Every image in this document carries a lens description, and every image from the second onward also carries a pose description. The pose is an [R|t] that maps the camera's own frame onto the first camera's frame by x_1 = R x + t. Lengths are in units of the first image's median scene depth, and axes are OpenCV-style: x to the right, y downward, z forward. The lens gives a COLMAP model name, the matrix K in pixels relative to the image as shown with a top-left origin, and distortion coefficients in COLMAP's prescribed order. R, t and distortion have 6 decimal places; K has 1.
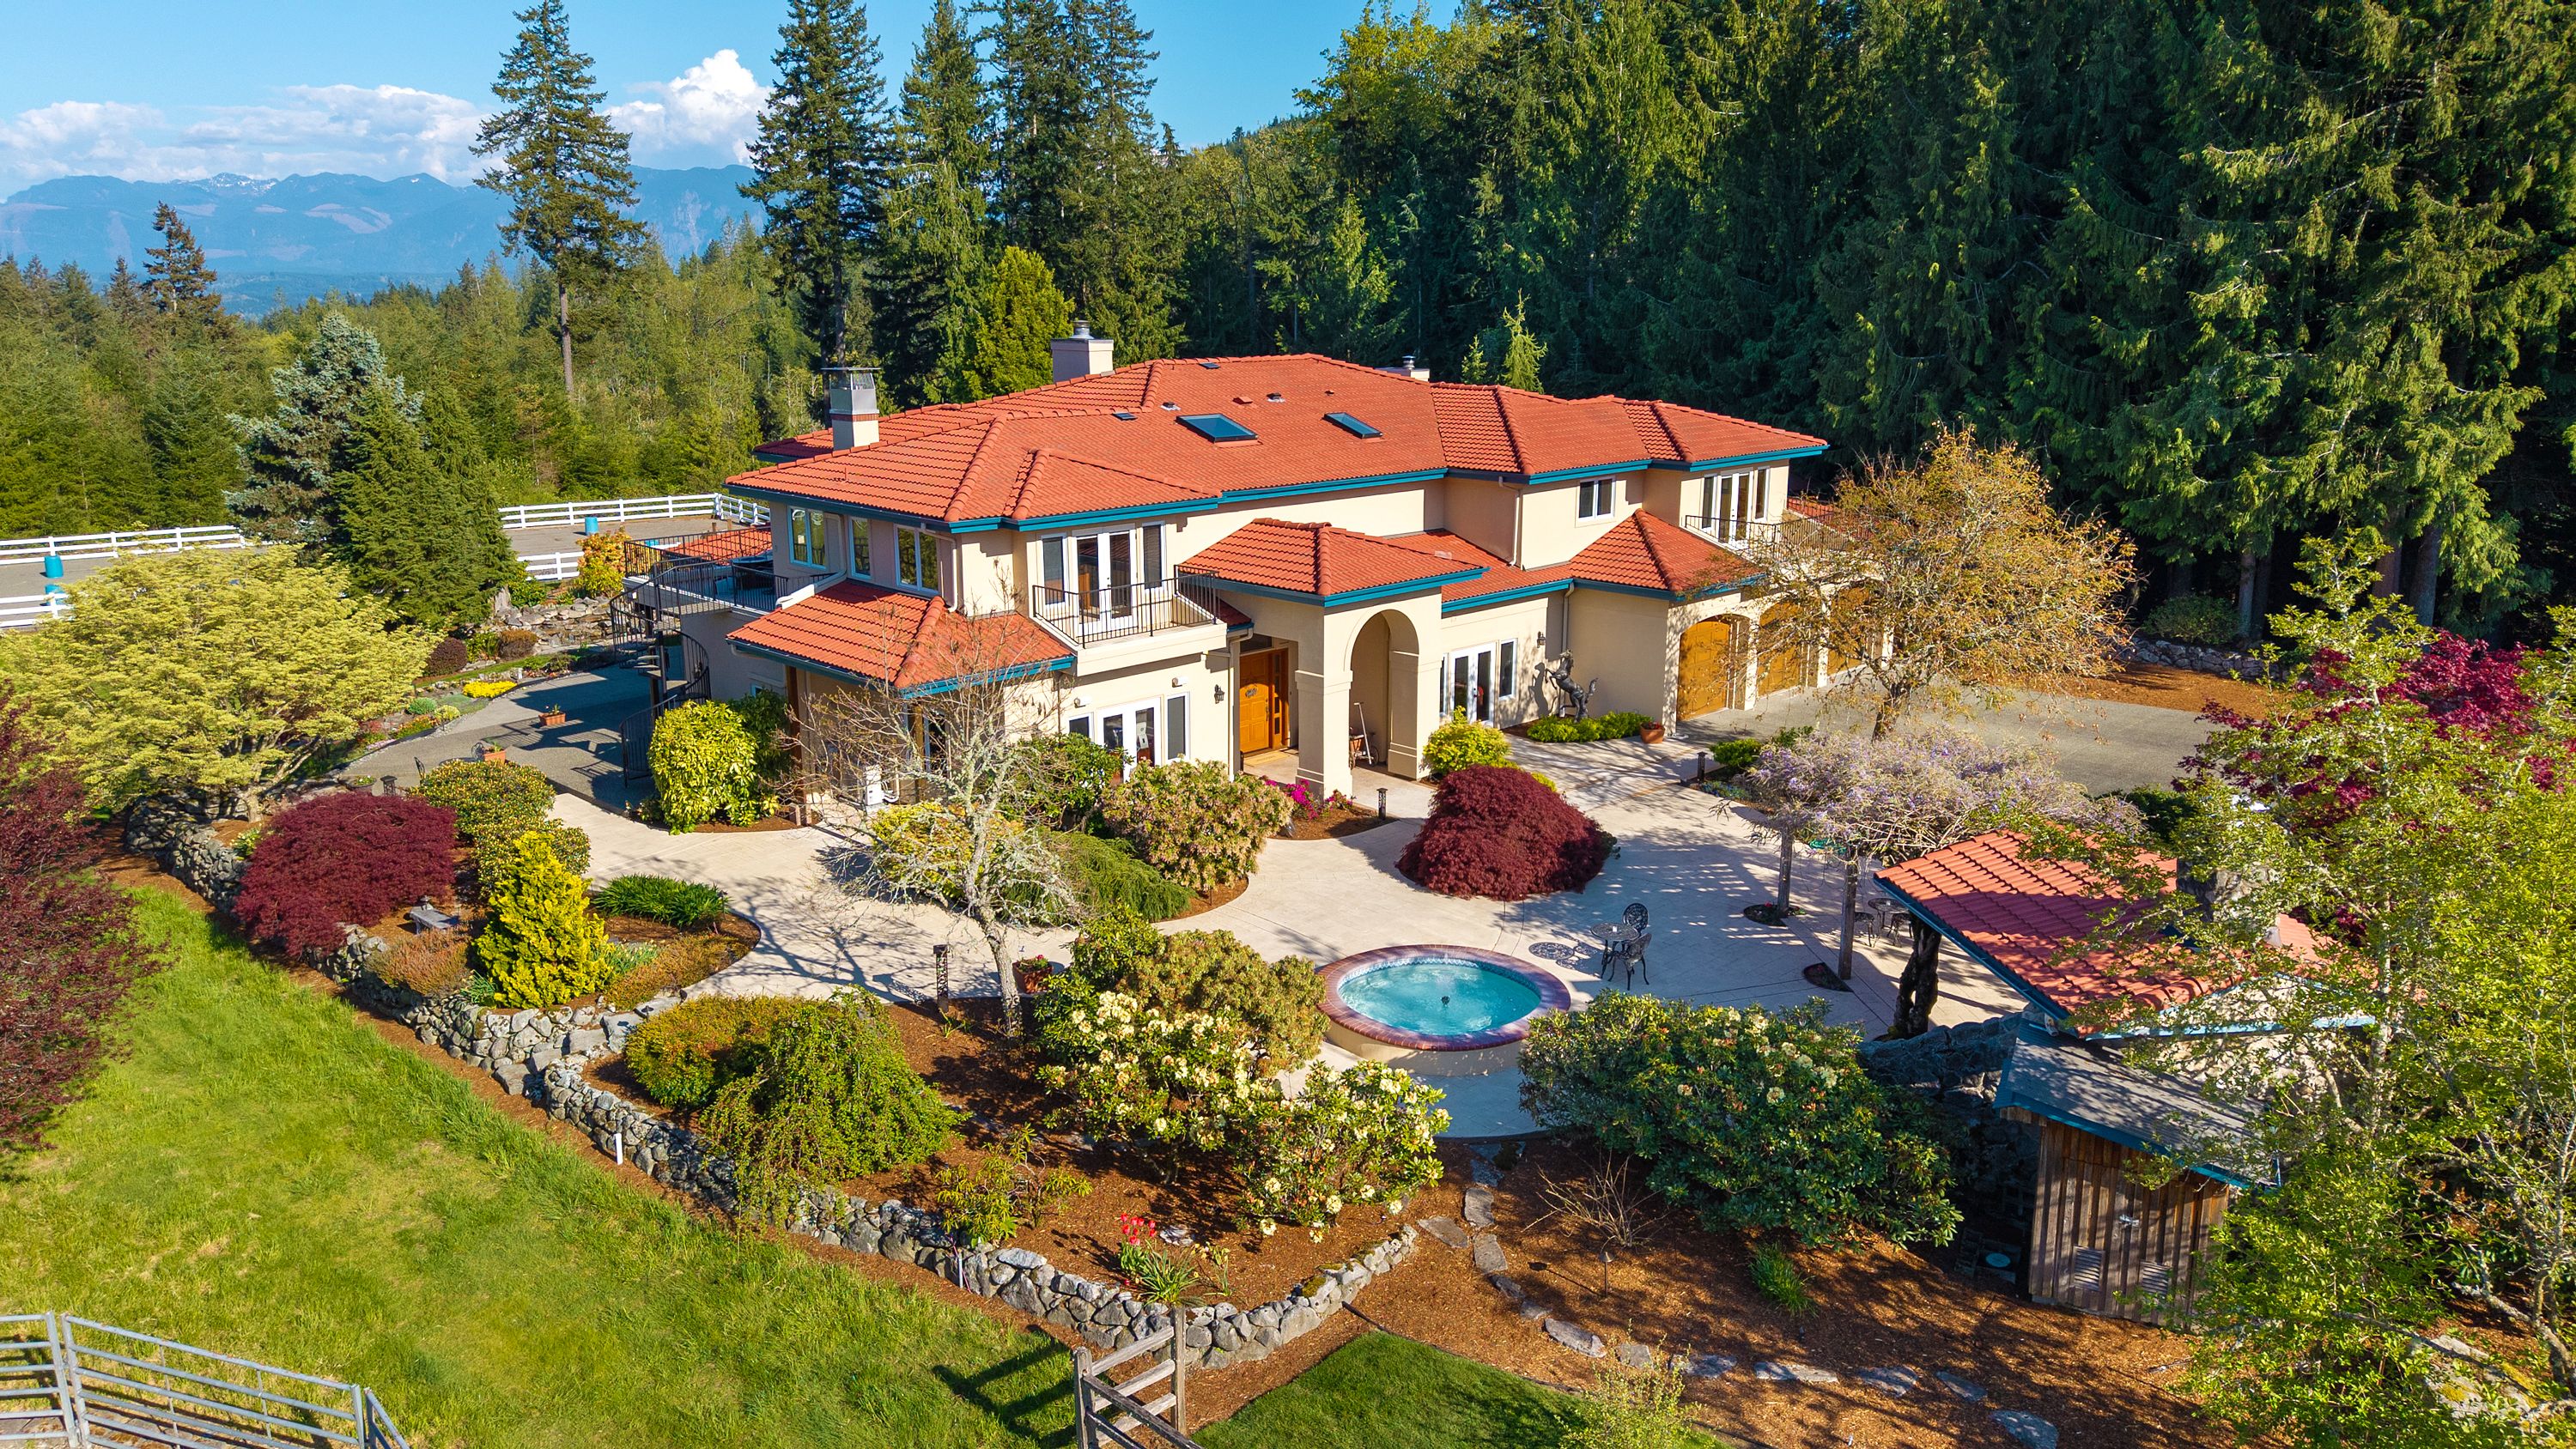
lens RADIAL K [[1725.6, 0, 1294.4], [0, 1725.6, 677.6], [0, 0, 1]] dist [0.002166, -0.000102]
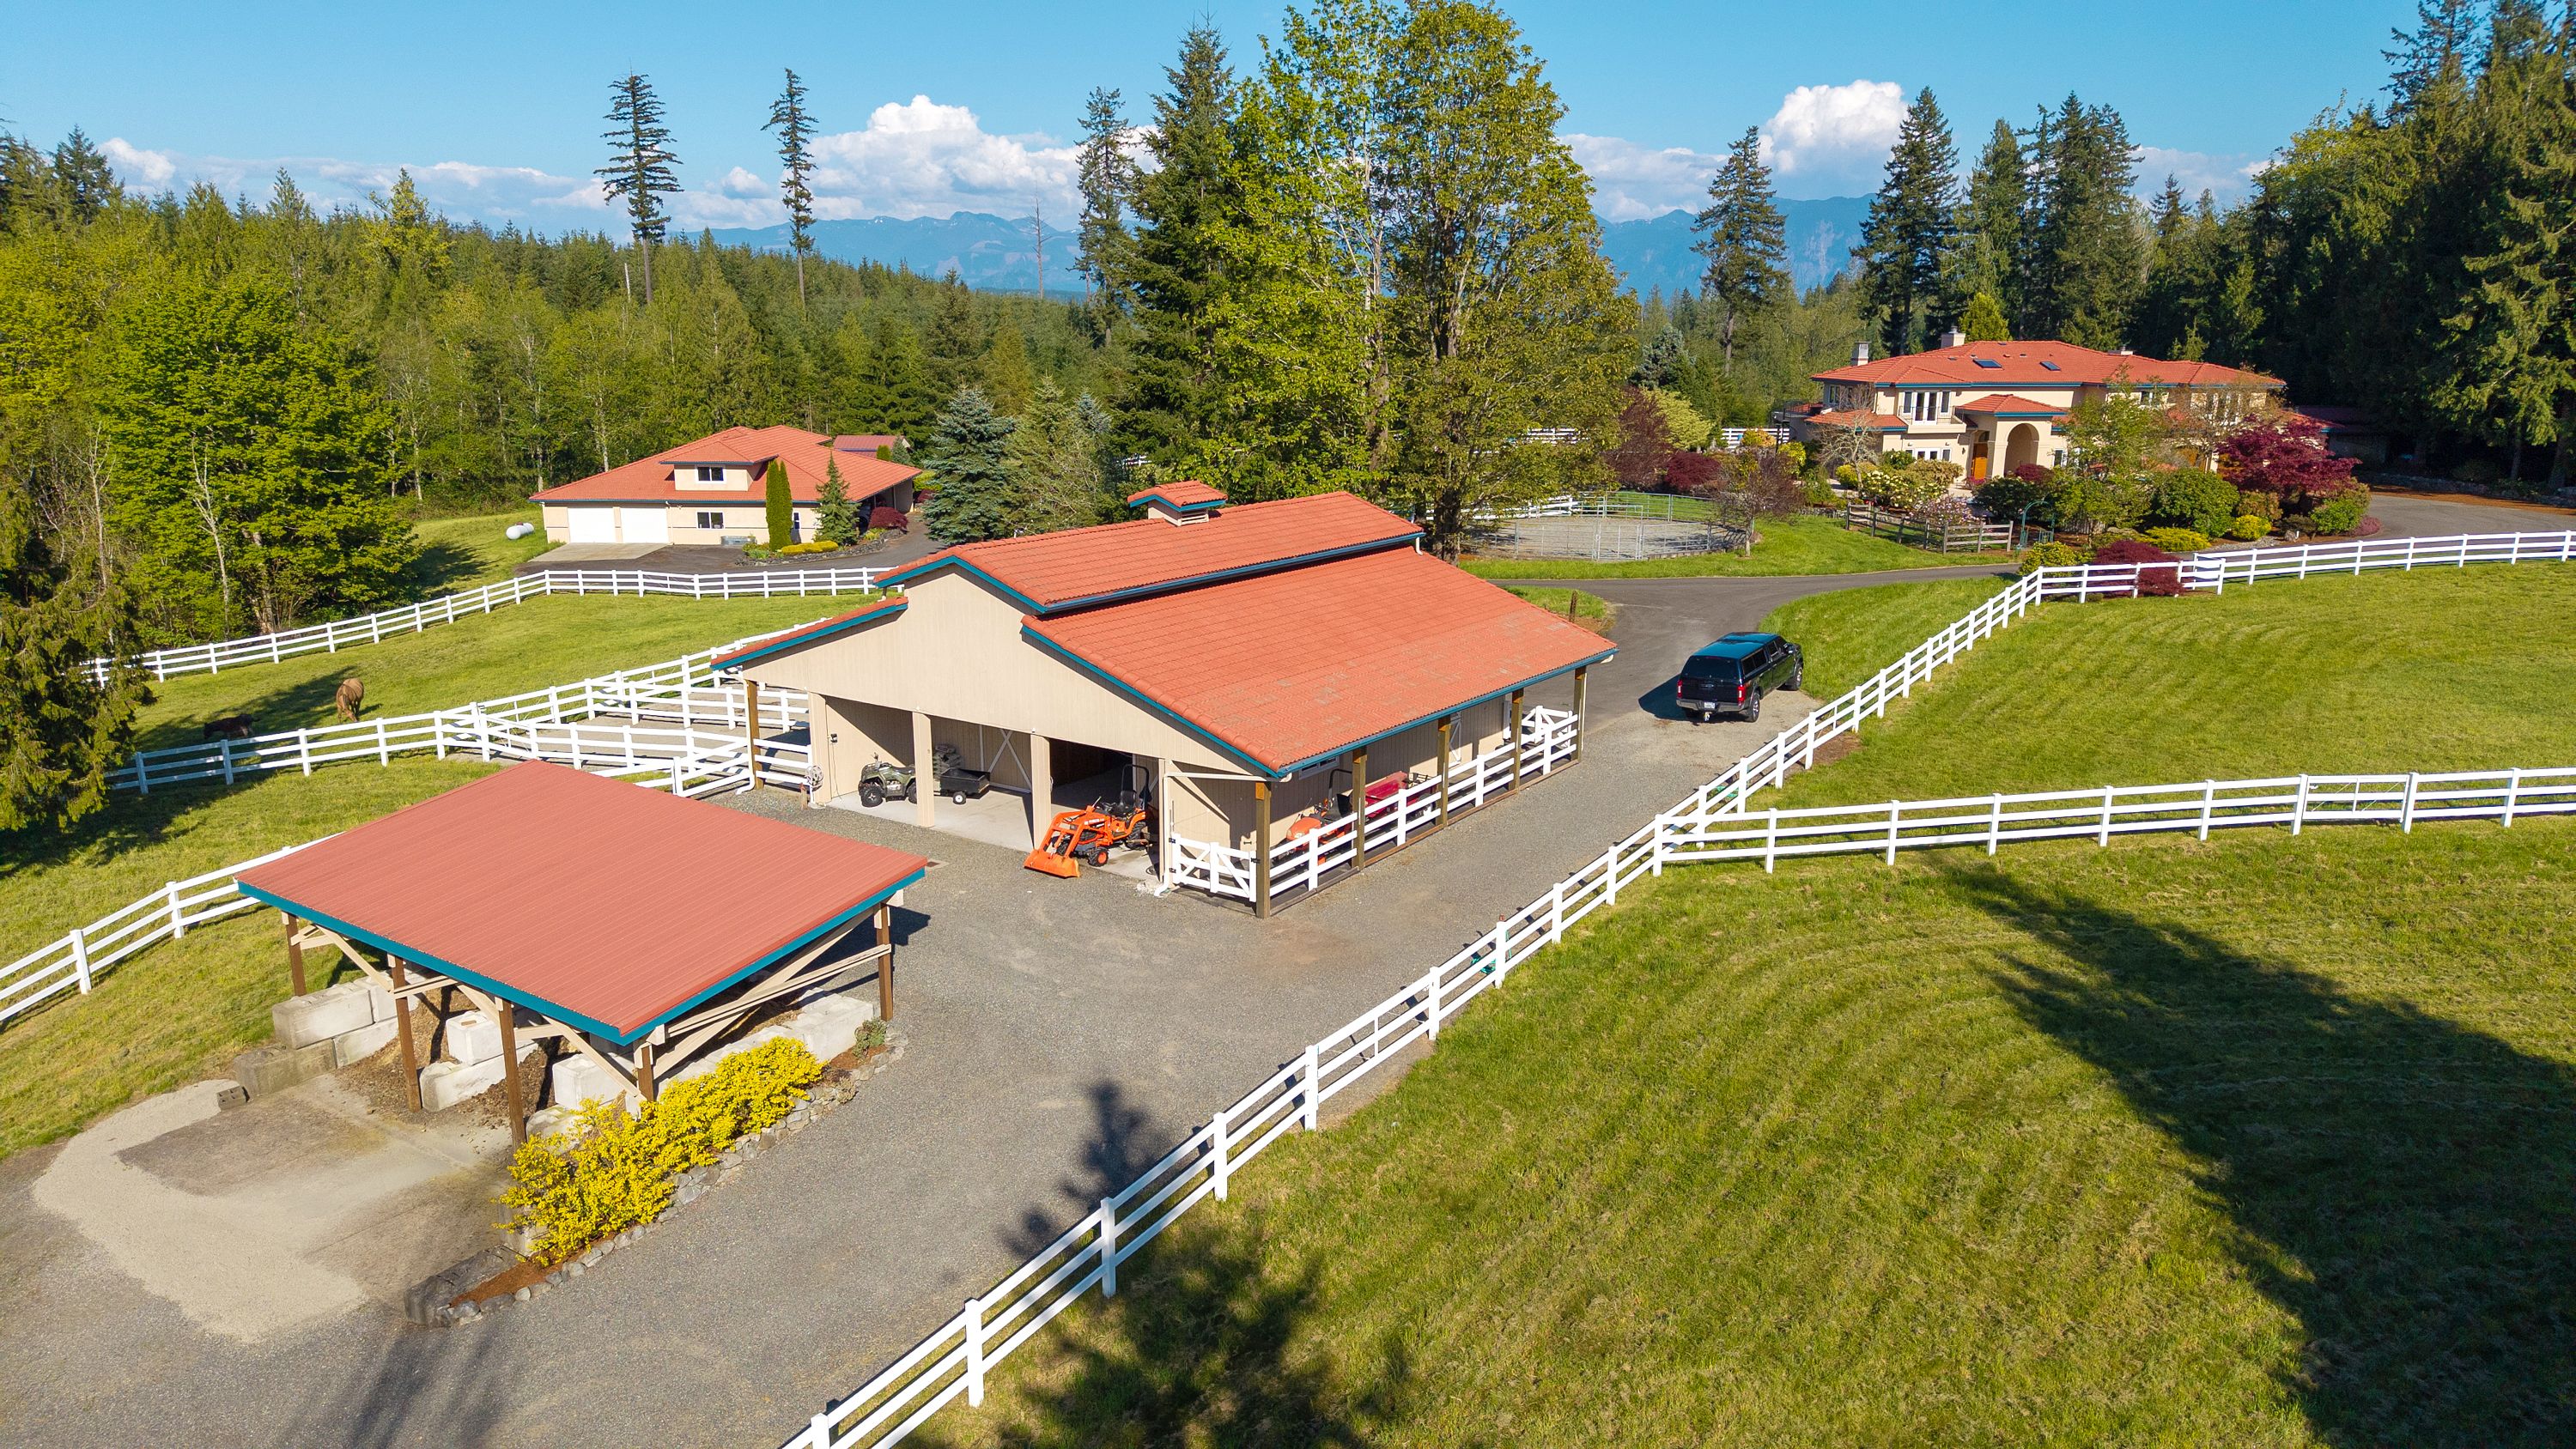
lens RADIAL K [[1710.7, 0, 1270.3], [0, 1710.7, 733.0], [0, 0, 1]] dist [0.030429, -0.052285]
pose [[0.810111, 0.142849, -0.568607, 0.230077], [-0.133716, 0.989319, 0.058034, 0.148699], [0.570824, 0.029018, 0.820560, -0.651118]]
